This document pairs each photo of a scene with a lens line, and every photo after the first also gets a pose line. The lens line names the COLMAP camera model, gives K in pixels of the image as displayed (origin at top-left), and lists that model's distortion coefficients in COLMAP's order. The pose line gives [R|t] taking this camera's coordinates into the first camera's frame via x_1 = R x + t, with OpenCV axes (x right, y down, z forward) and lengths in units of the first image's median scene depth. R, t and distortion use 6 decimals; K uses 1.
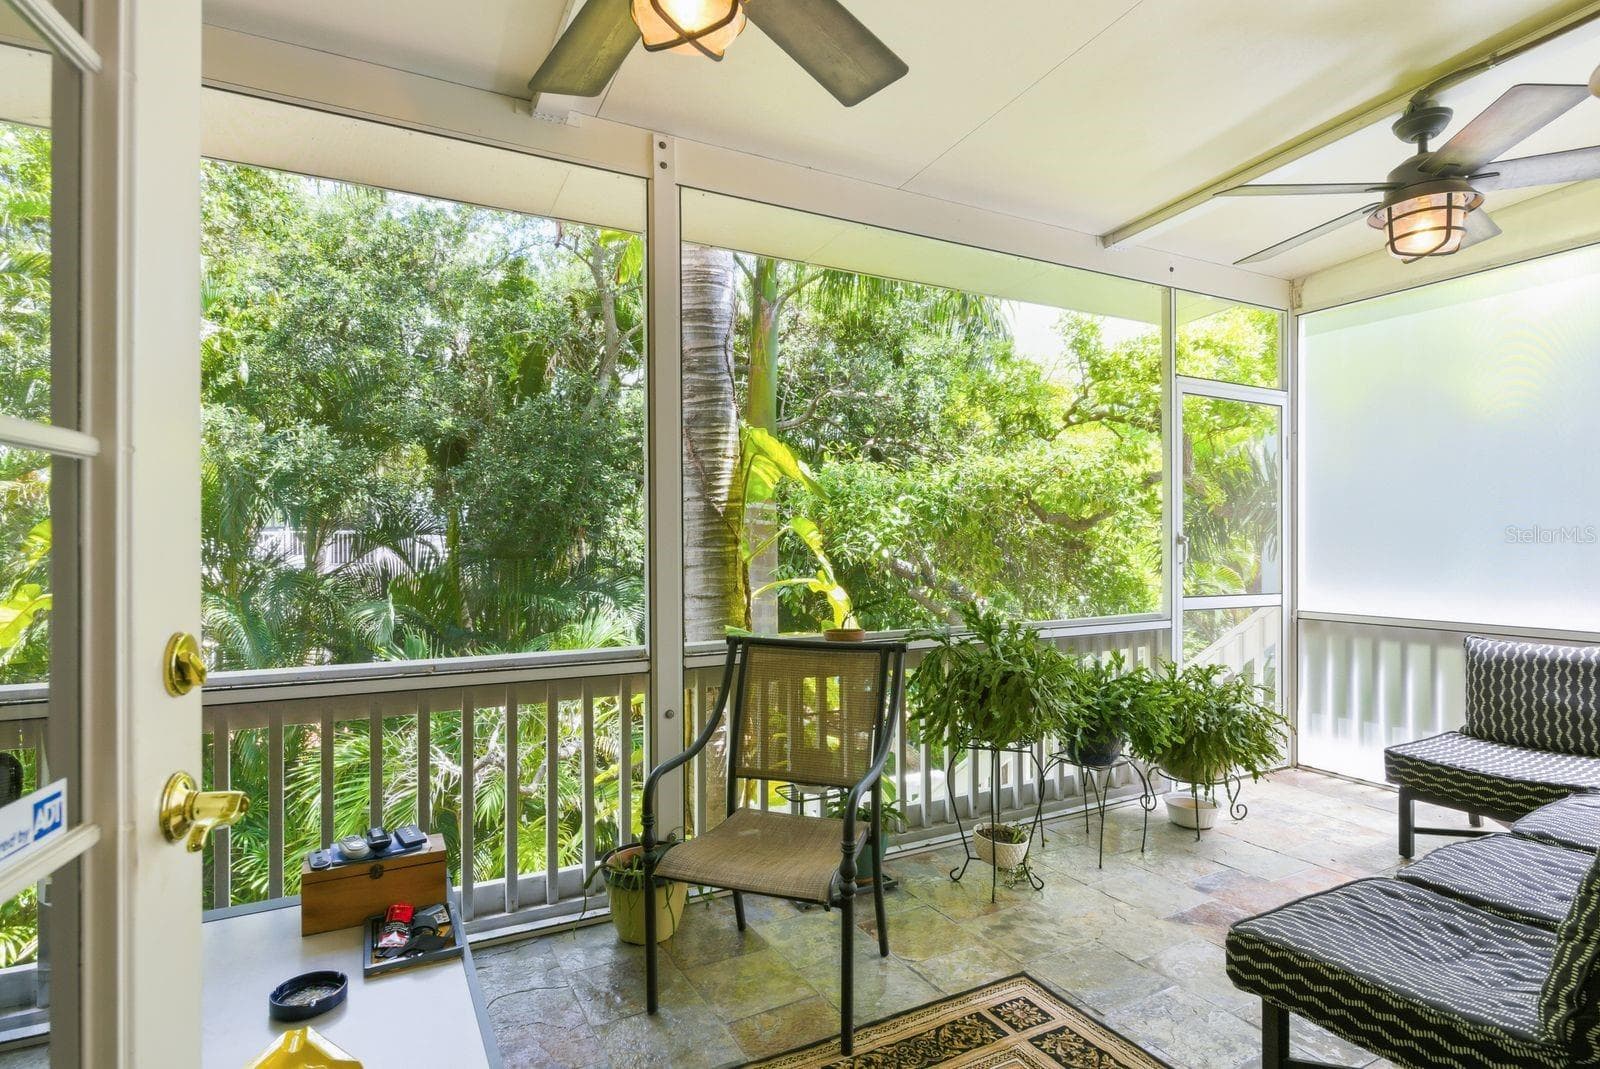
lens RADIAL K [[846.4, 0, 802.7], [0, 846.4, 547.5], [0, 0, 1]] dist [0.000166, 0.000431]
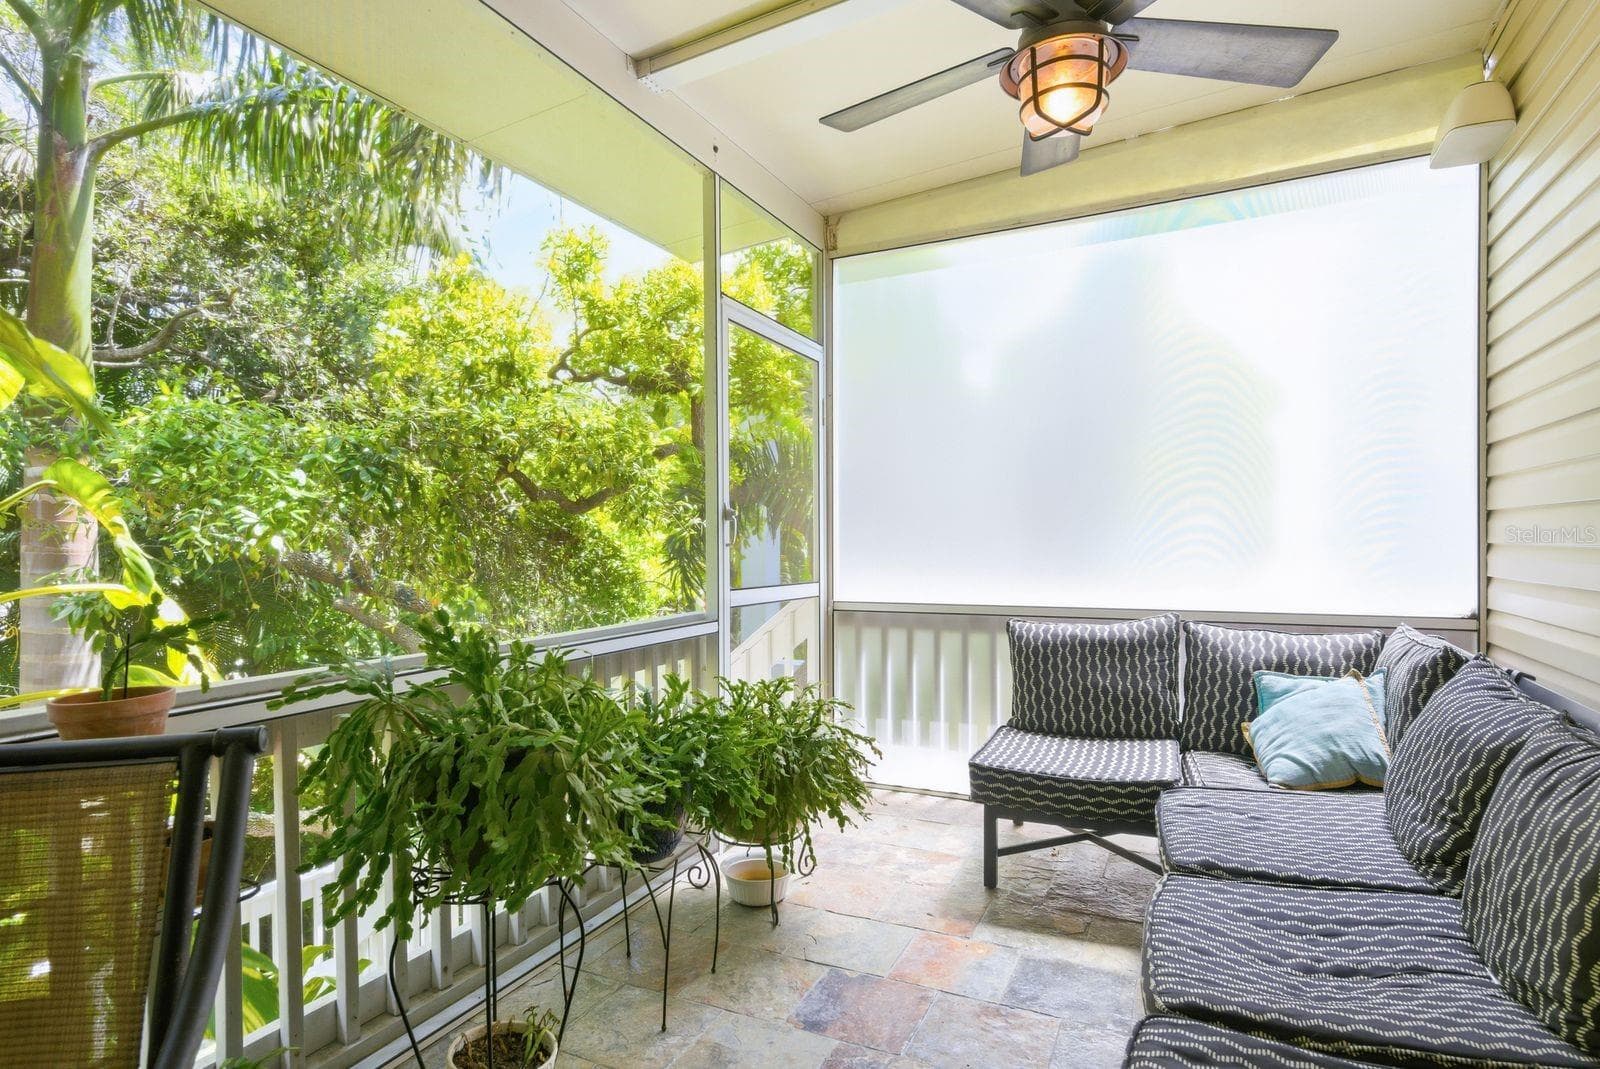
lens RADIAL K [[846.4, 0, 802.7], [0, 846.4, 547.5], [0, 0, 1]] dist [0.000166, 0.000431]
pose [[0.814803, -0.008610, 0.579674, 0.073871], [0.011755, 0.999930, -0.001670, 0.026758], [-0.579619, 0.008175, 0.814847, 0.405462]]
